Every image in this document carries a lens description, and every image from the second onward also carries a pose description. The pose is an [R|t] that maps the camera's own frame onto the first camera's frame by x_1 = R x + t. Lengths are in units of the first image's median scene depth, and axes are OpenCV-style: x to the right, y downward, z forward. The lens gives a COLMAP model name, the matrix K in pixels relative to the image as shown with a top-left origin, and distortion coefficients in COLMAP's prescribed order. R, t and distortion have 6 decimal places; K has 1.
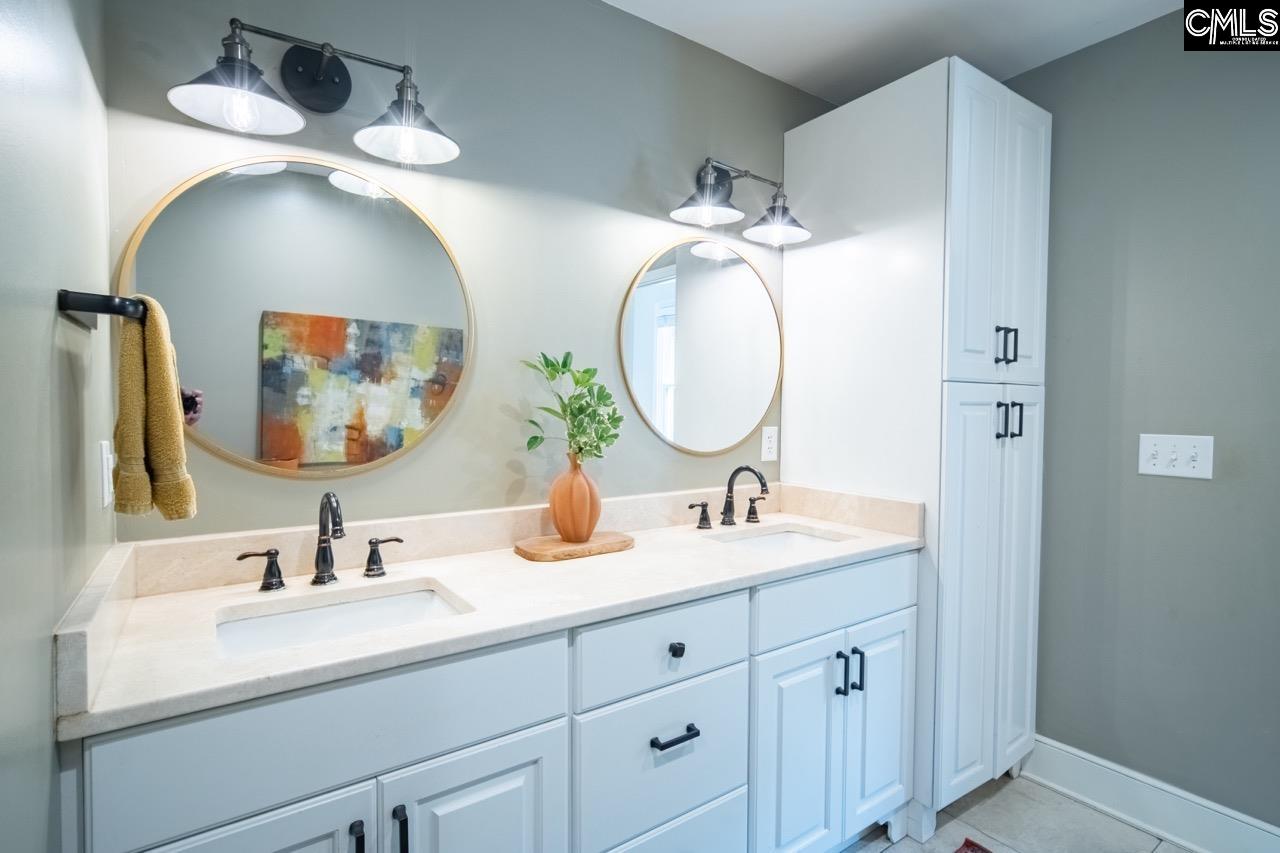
lens RADIAL K [[623.2, 0, 656.6], [0, 623.2, 429.2], [0, 0, 1]] dist [-0.000606, 0.000207]
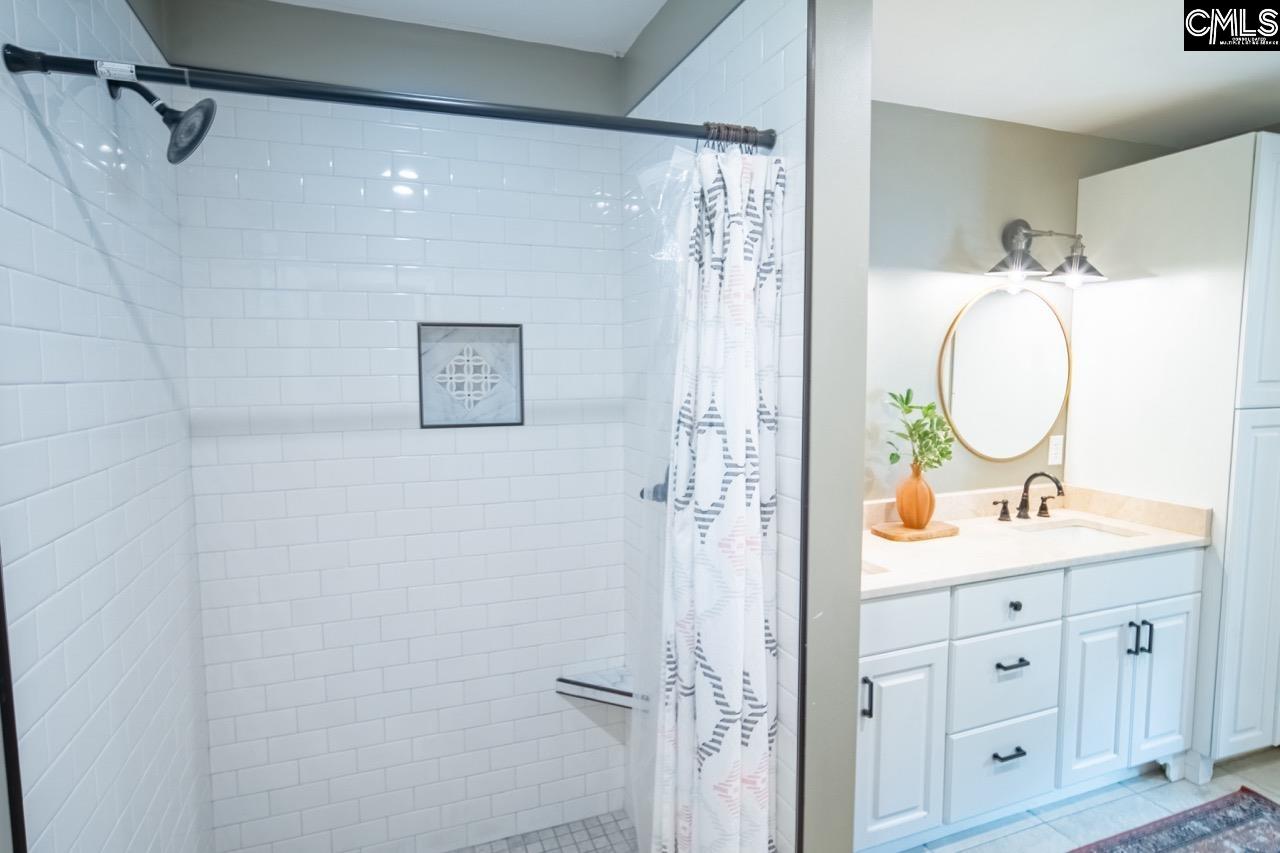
lens RADIAL K [[695.6, 0, 640.0], [0, 695.6, 426.5], [0, 0, 1]] dist [-0.003558, 0.007693]
pose [[0.967021, 0.010971, -0.254459, -0.300344], [0.003678, 0.998366, 0.057022, -0.121775], [0.254669, -0.056077, 0.965401, -0.574551]]
